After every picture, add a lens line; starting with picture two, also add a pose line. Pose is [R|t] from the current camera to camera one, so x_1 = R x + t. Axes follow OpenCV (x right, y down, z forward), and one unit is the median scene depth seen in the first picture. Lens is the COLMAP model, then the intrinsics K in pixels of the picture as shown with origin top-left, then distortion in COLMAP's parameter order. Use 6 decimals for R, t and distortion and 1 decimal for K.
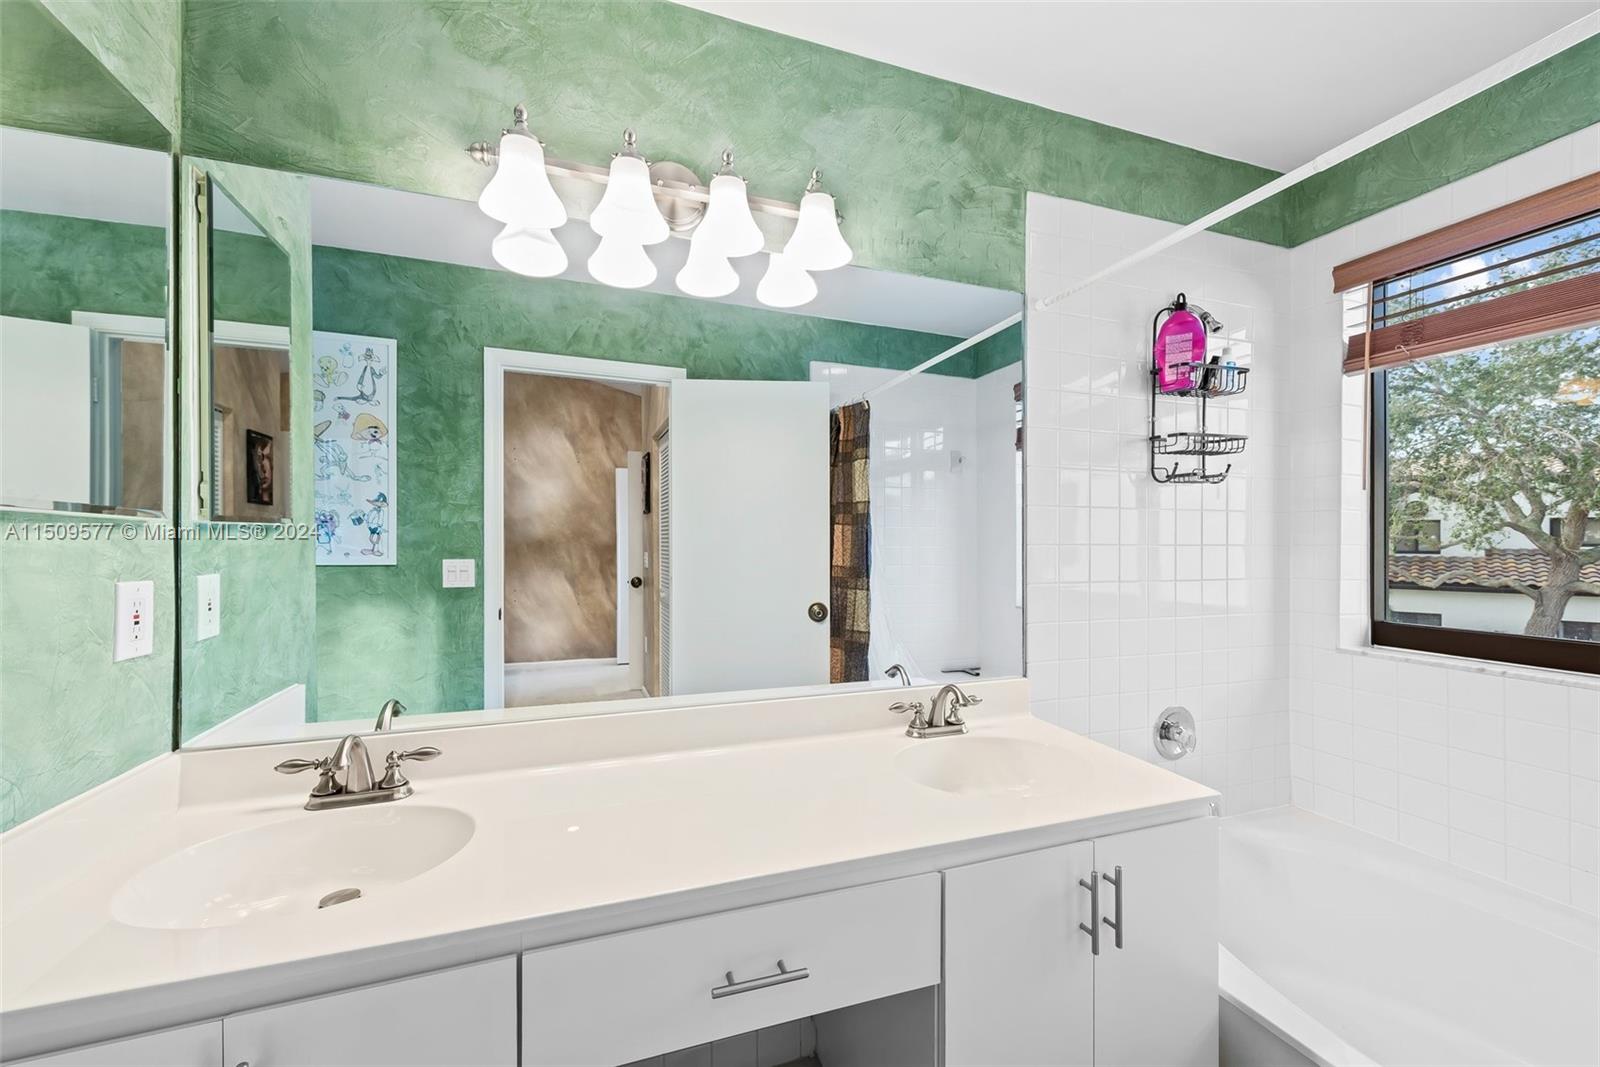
lens RADIAL K [[622.7, 0, 796.5], [0, 622.7, 541.9], [0, 0, 1]] dist [0.009572, -0.002750]
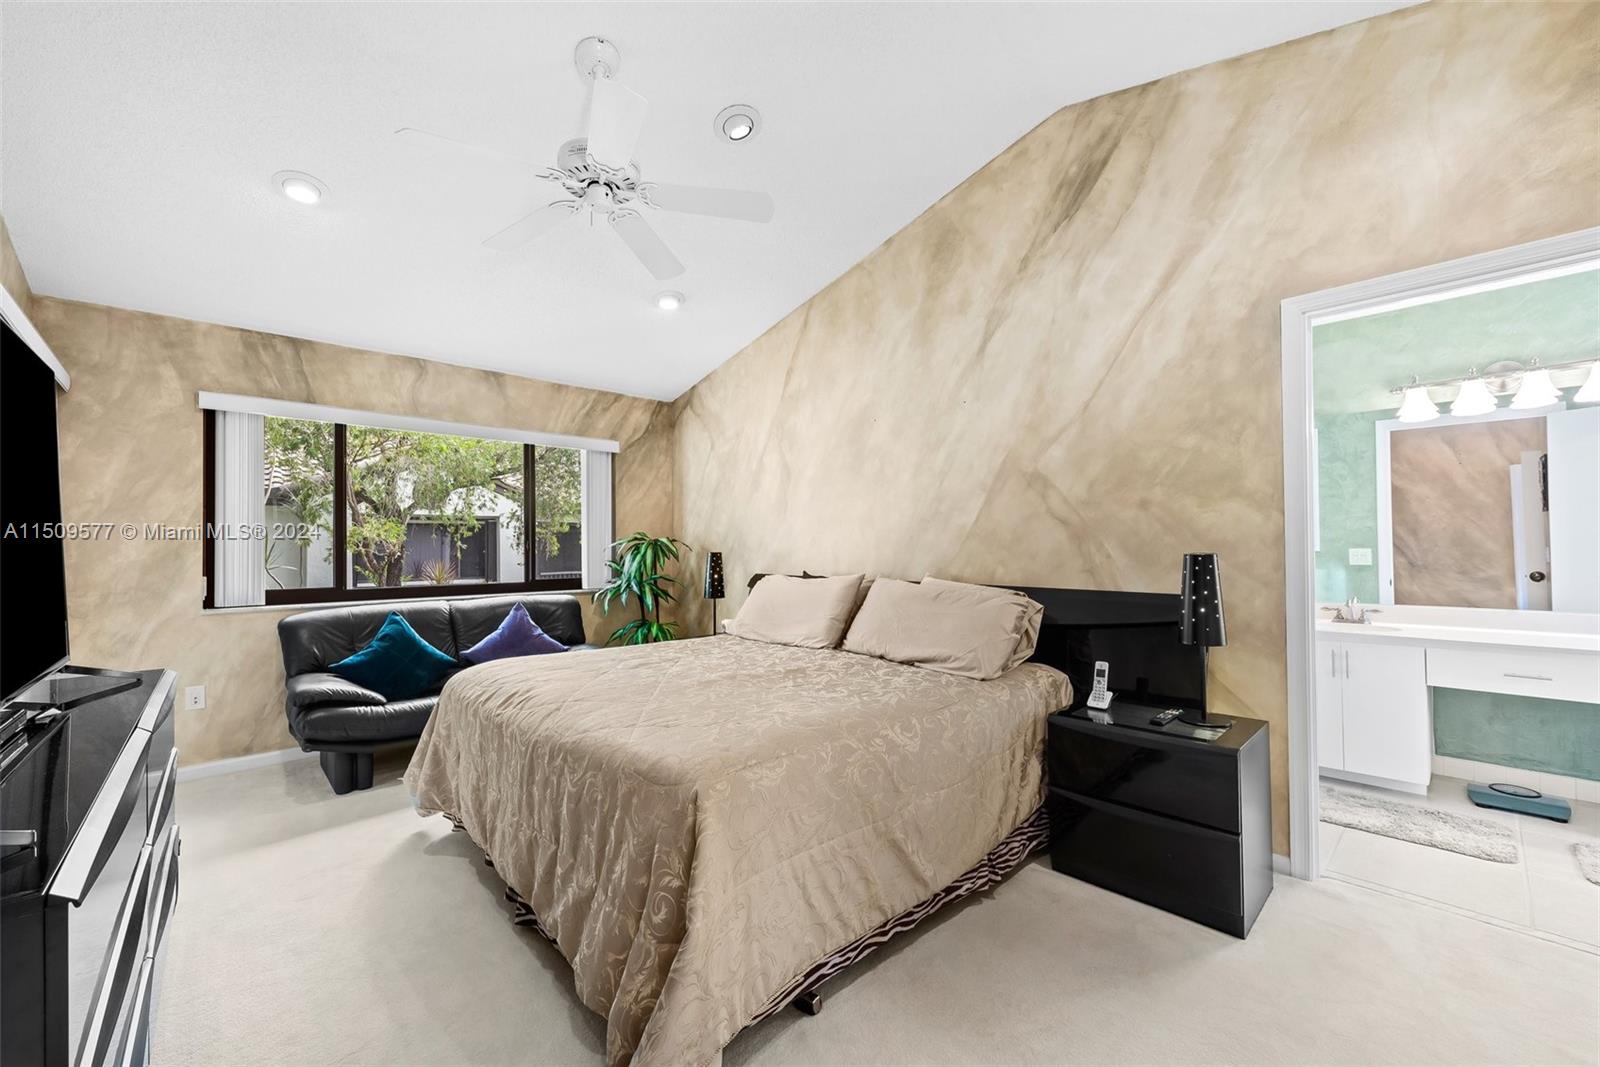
lens RADIAL K [[646.1, 0, 796.2], [0, 646.1, 541.4], [0, 0, 1]] dist [0.008861, -0.002887]
pose [[0.415737, -0.011605, -0.909411, 0.565661], [0.006389, 0.999931, -0.009839, 0.020524], [0.909462, -0.001720, 0.415783, -1.484338]]
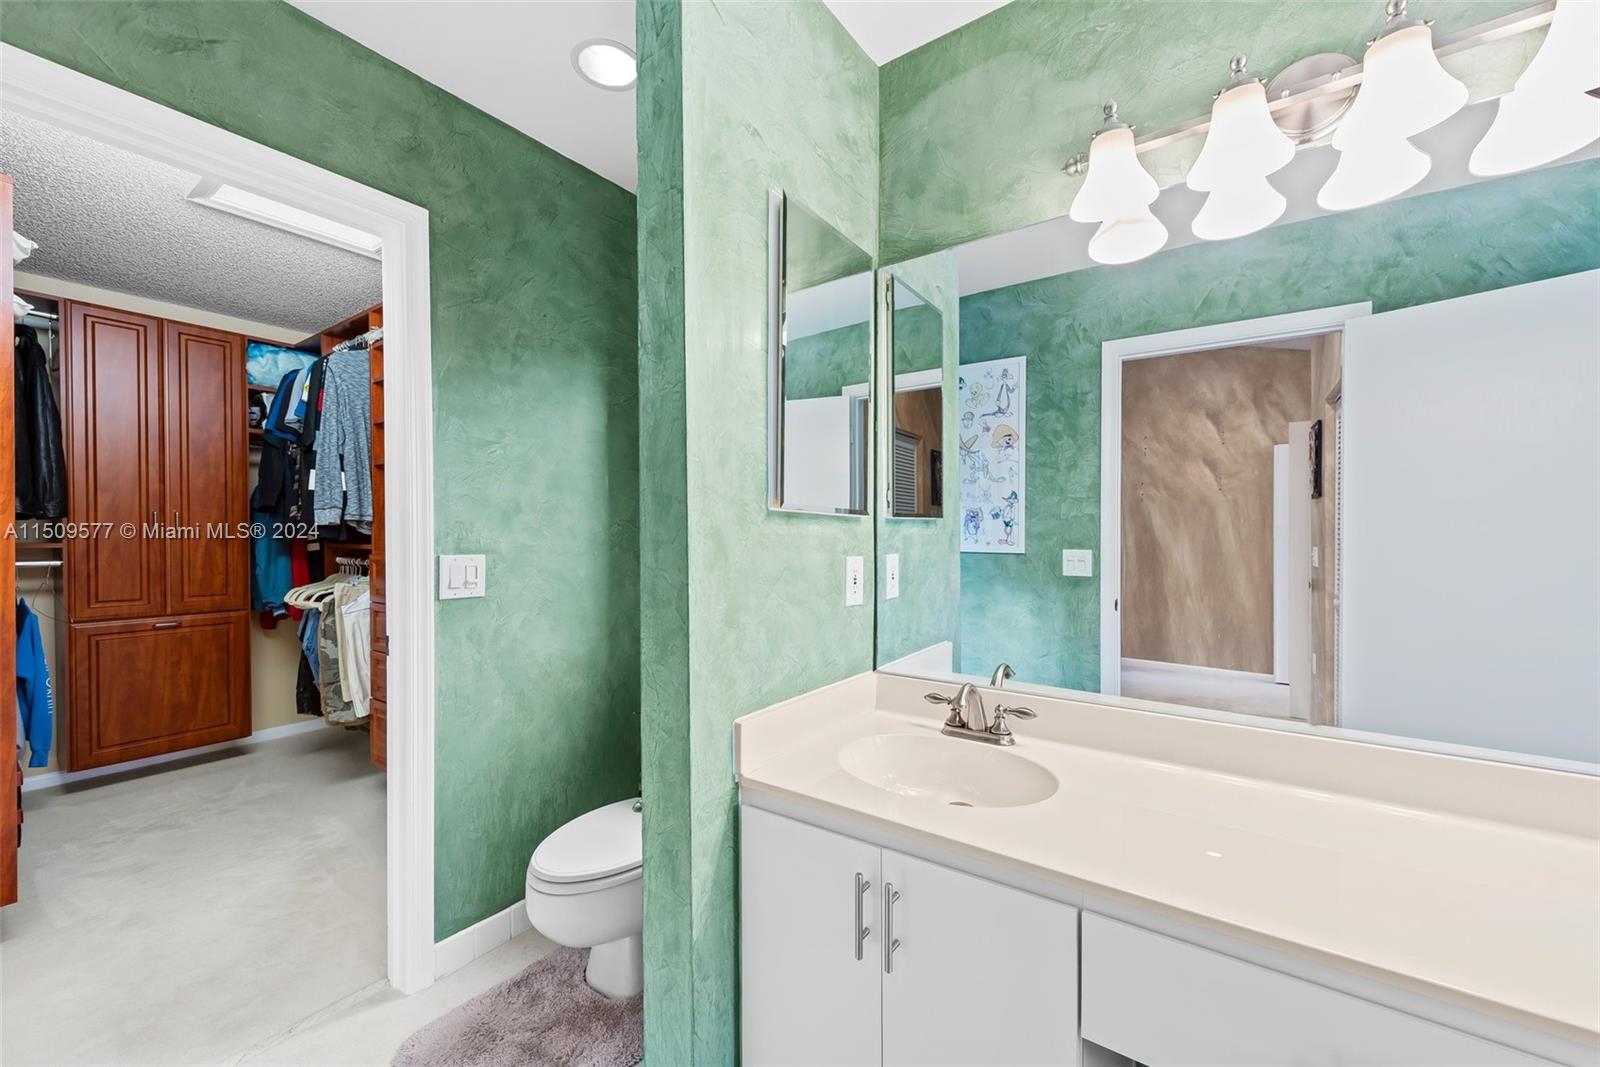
lens RADIAL K [[622.7, 0, 791.3], [0, 622.7, 540.6], [0, 0, 1]] dist [0.009572, -0.002750]
pose [[0.578046, 0.005666, -0.815984, 0.054581], [0.000333, 0.999974, 0.007179, 0.006368], [0.816004, -0.004422, 0.578029, -0.009223]]
